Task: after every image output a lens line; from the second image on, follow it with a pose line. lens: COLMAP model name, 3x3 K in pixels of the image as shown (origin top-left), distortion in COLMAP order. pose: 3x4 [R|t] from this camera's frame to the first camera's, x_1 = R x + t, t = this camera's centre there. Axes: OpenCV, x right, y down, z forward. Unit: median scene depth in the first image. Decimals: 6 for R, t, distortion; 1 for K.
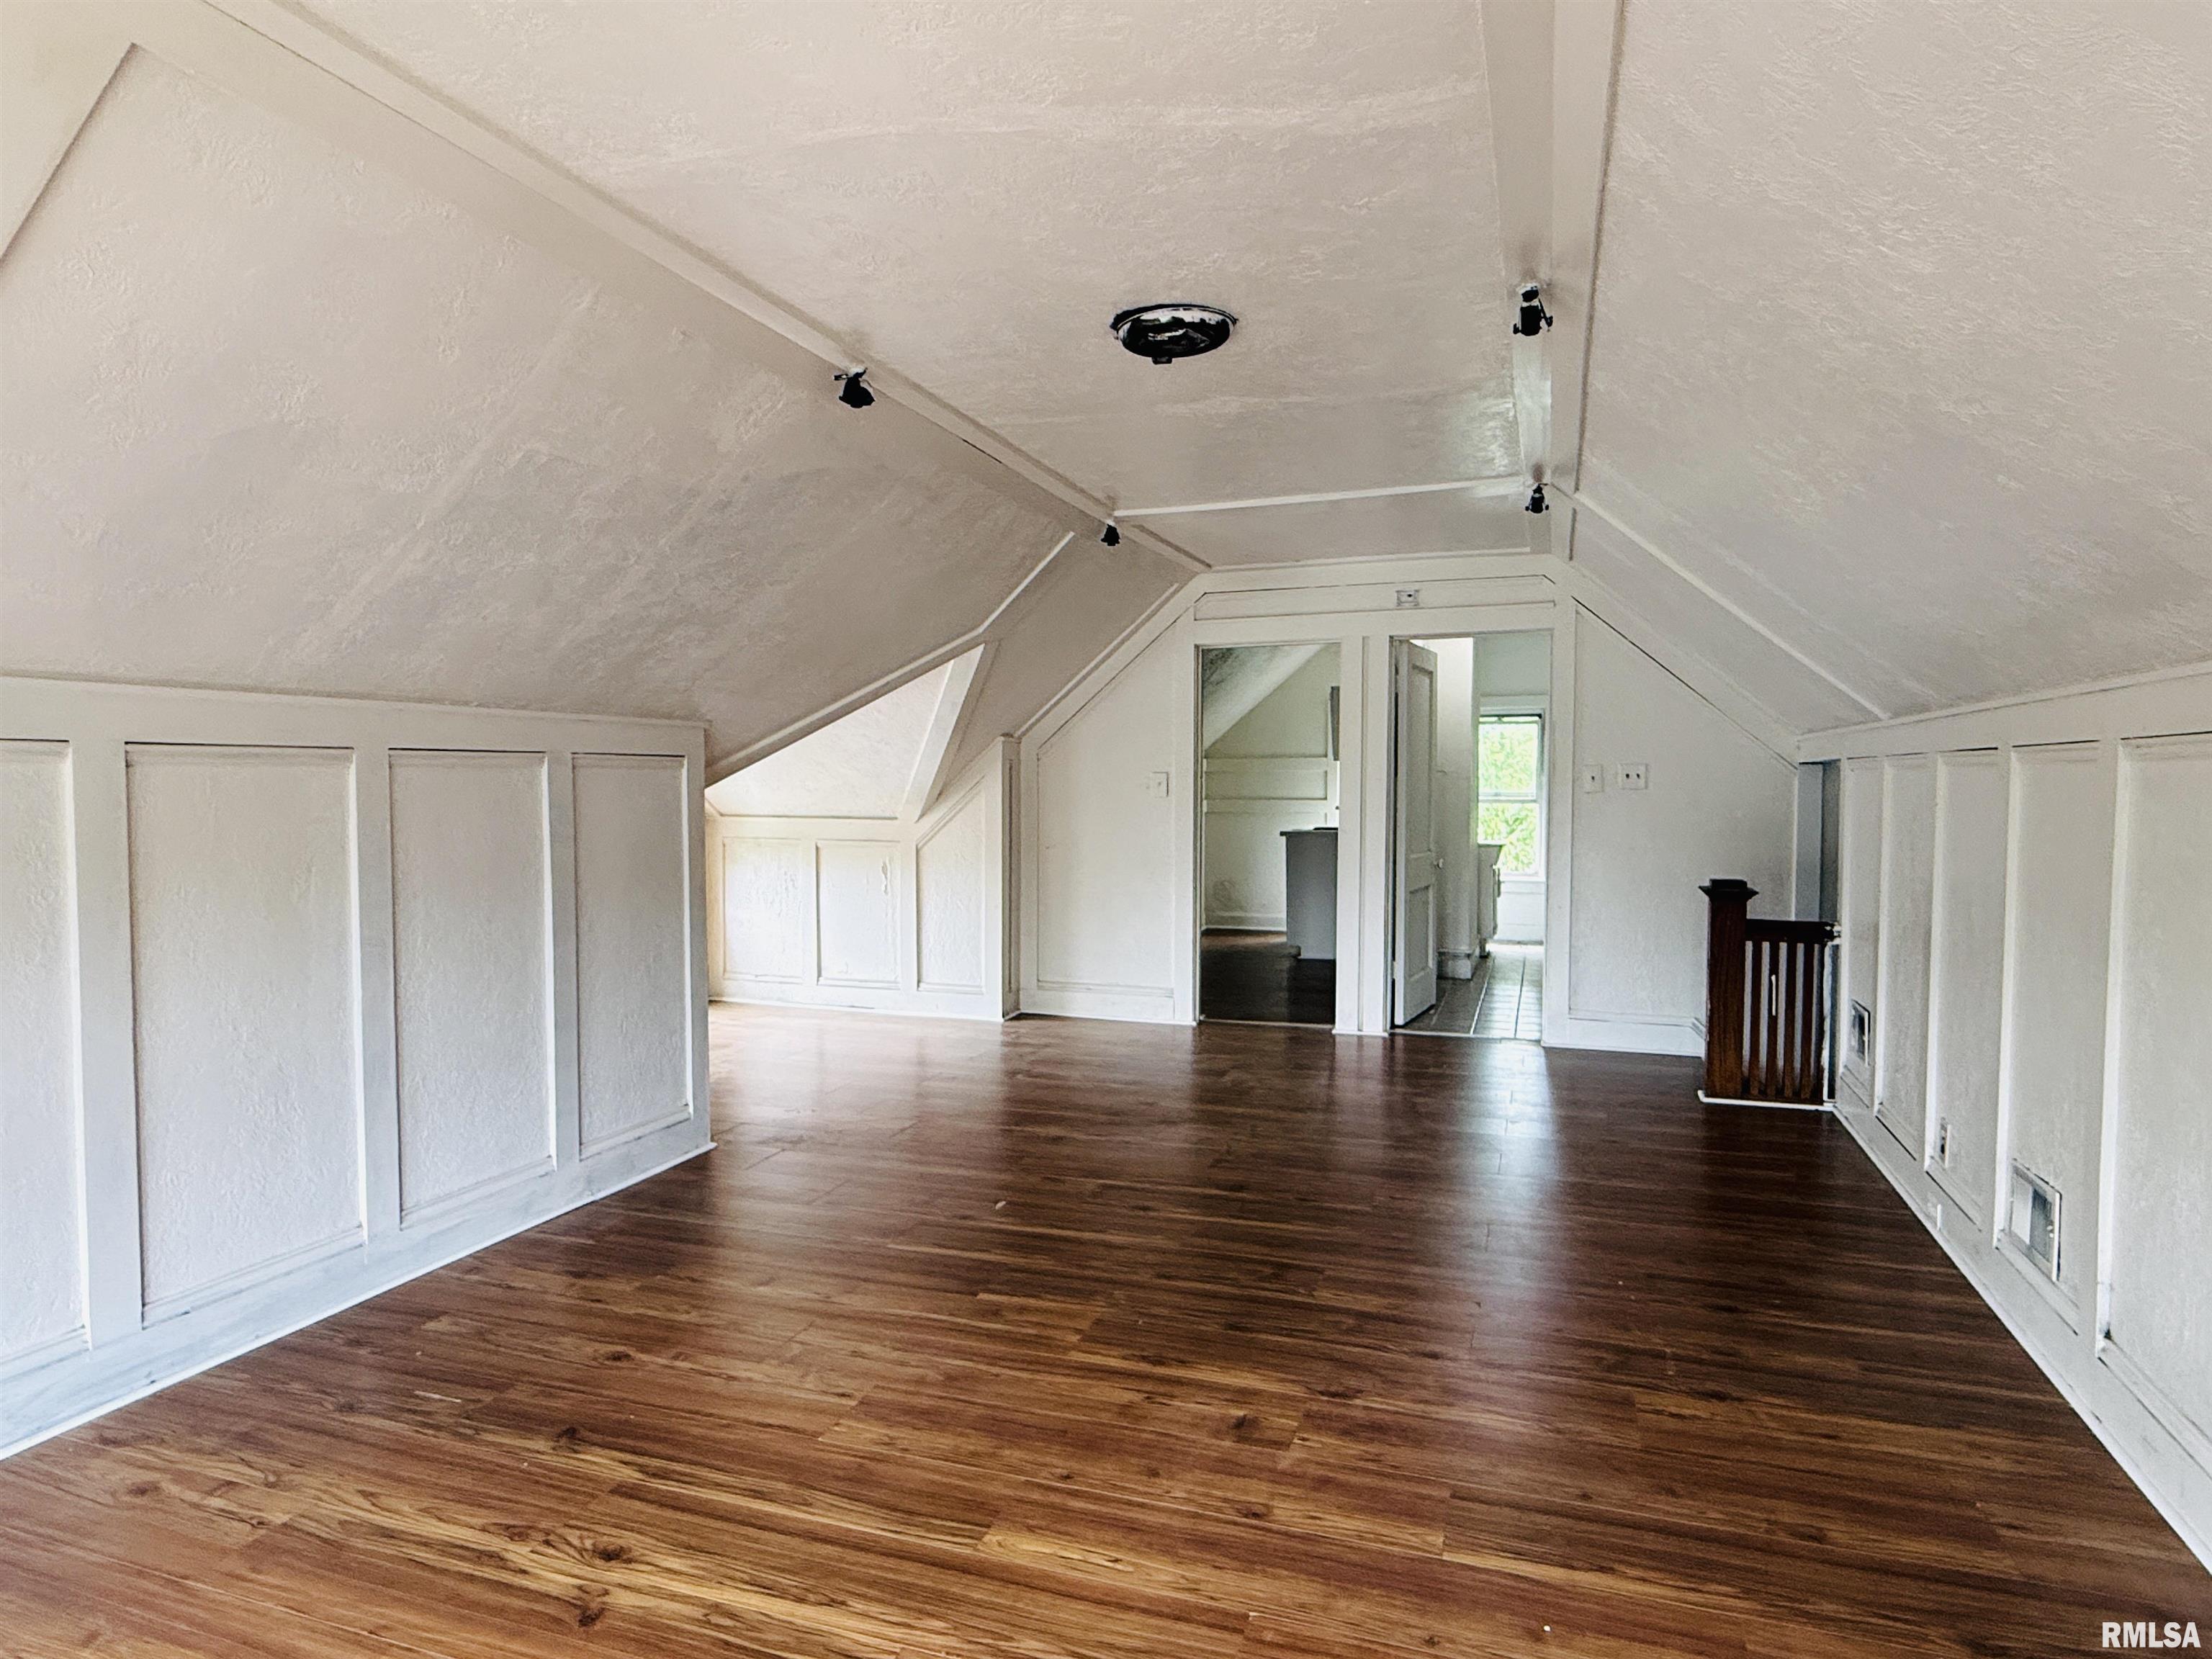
lens RADIAL K [[1260.4, 0, 1103.0], [0, 1260.4, 831.5], [0, 0, 1]] dist [-0.000631, 0.000655]
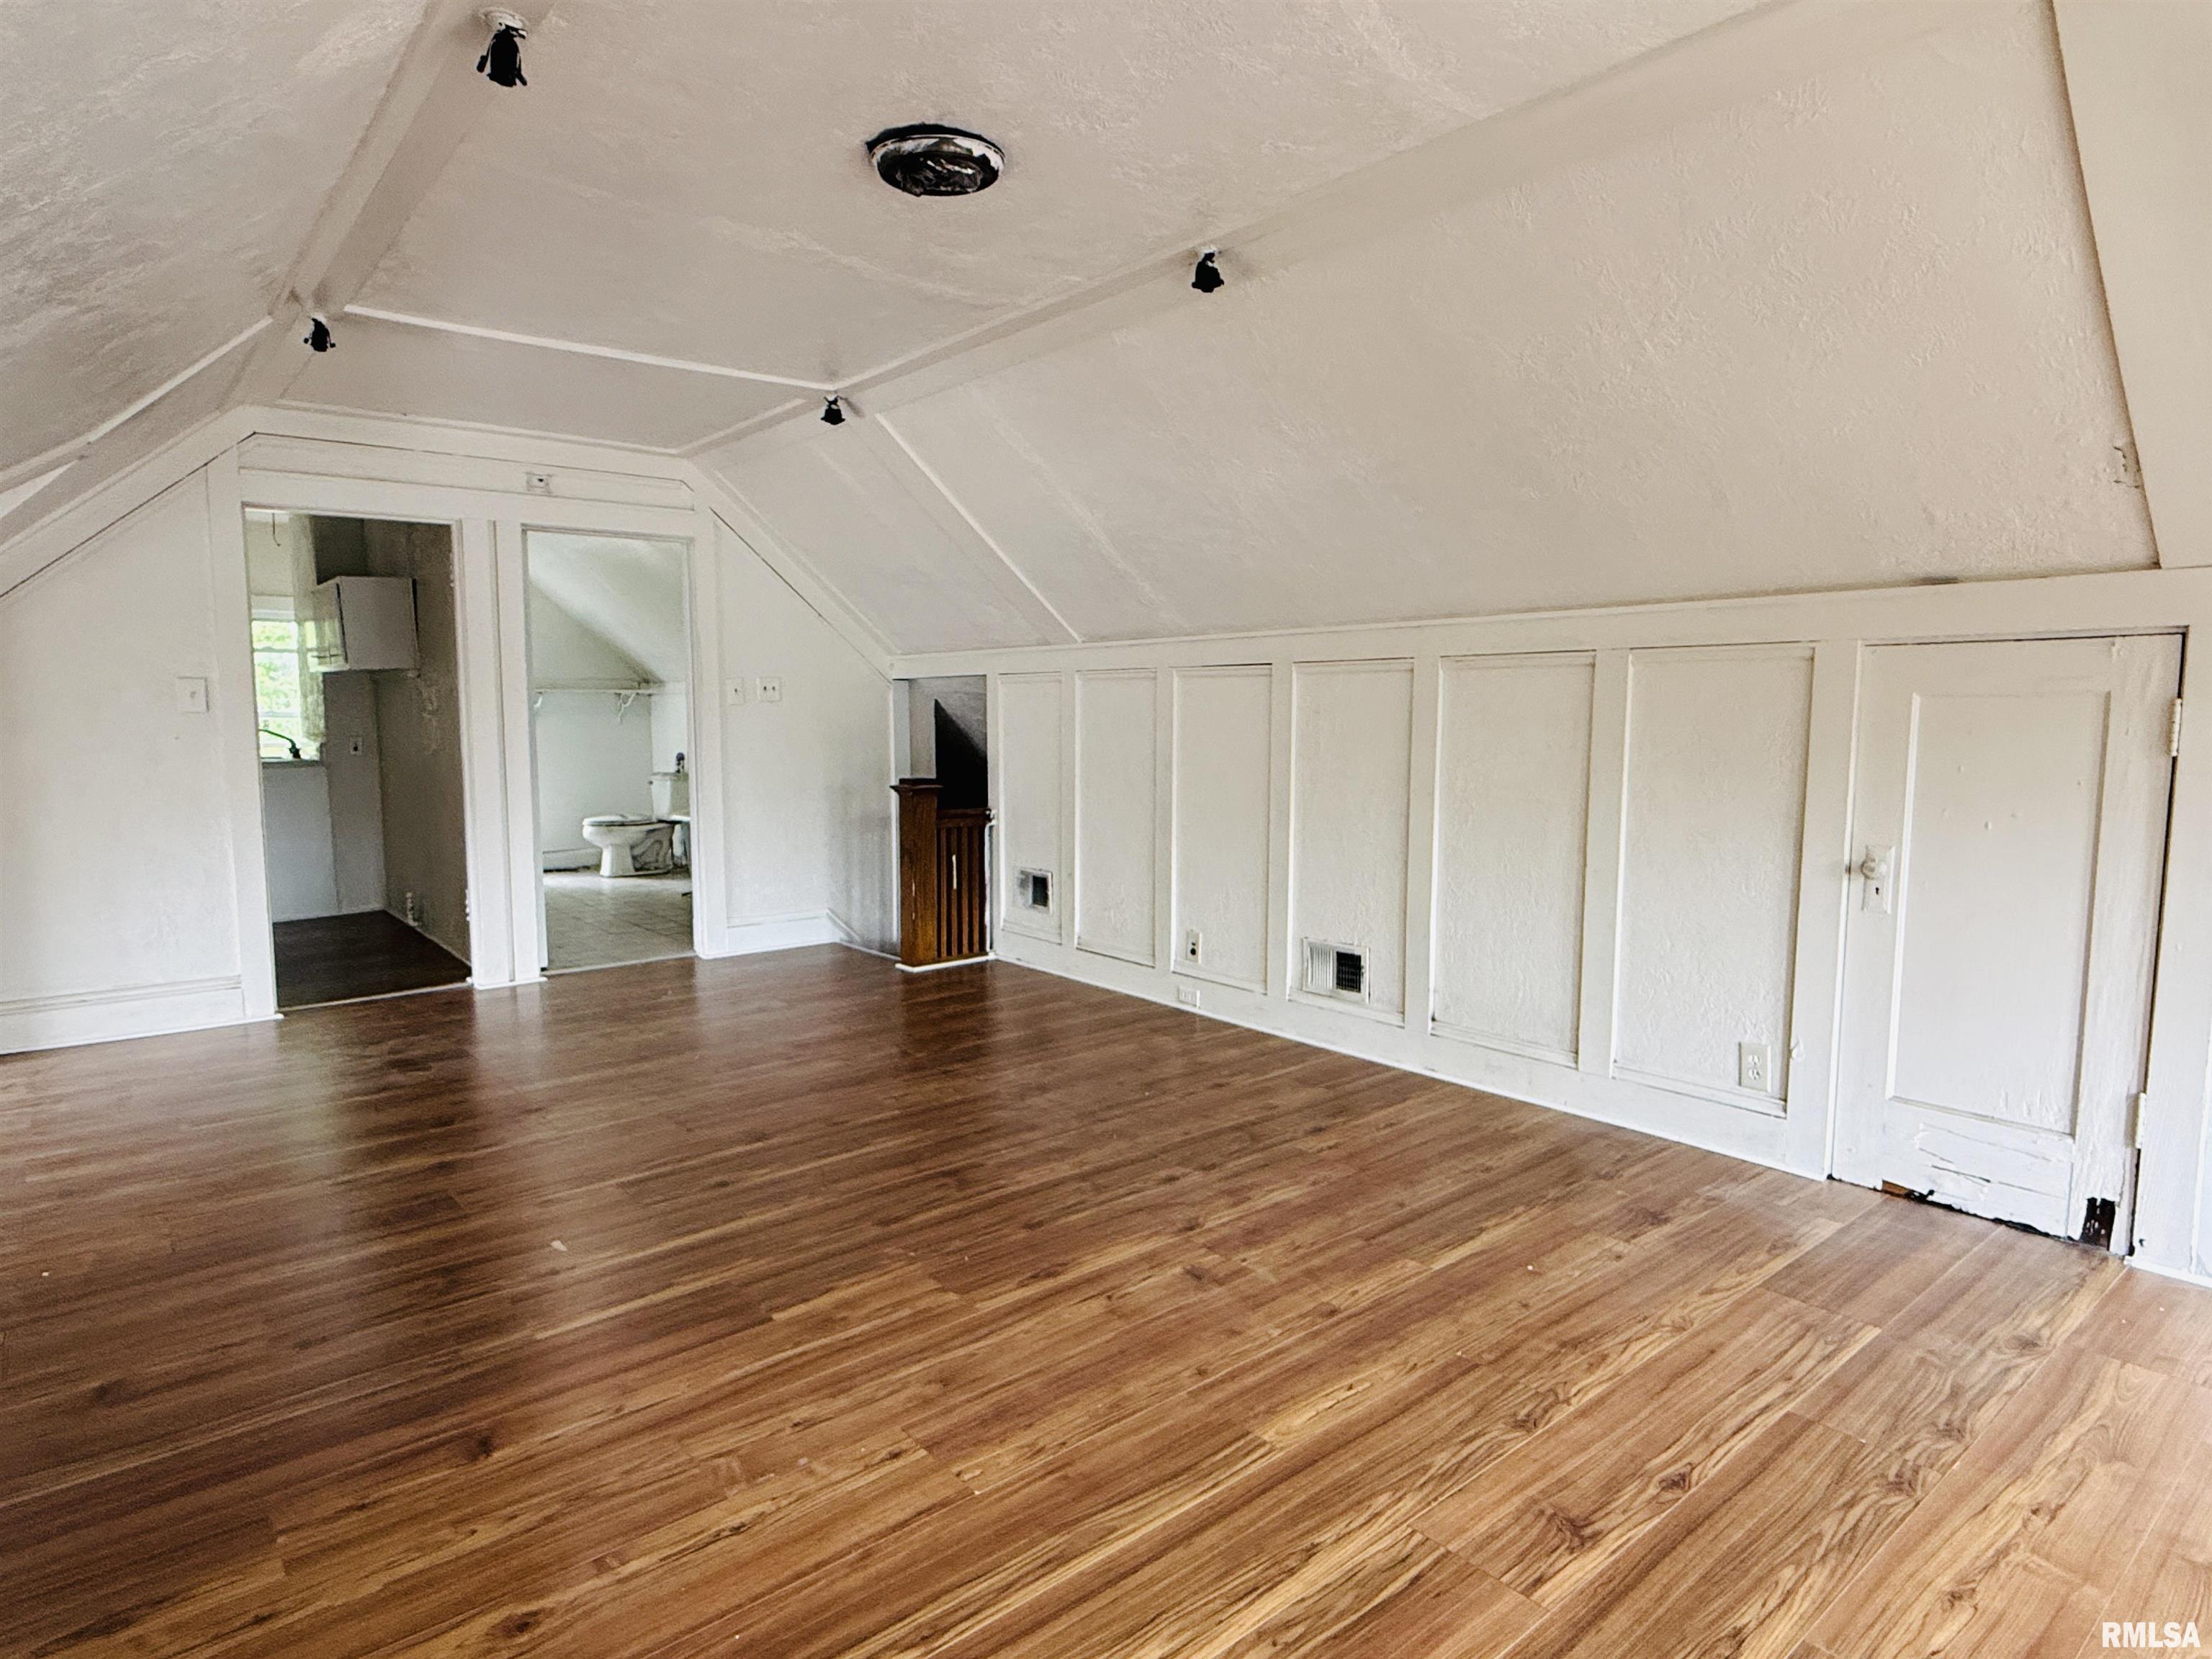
lens RADIAL K [[1260.4, 0, 1103.0], [0, 1260.4, 831.5], [0, 0, 1]] dist [-0.000631, 0.000655]
pose [[0.510573, -0.084390, 0.855683, -0.735802], [0.037175, 0.996408, 0.076087, 0.010341], [-0.859030, -0.007037, 0.511876, 0.473351]]
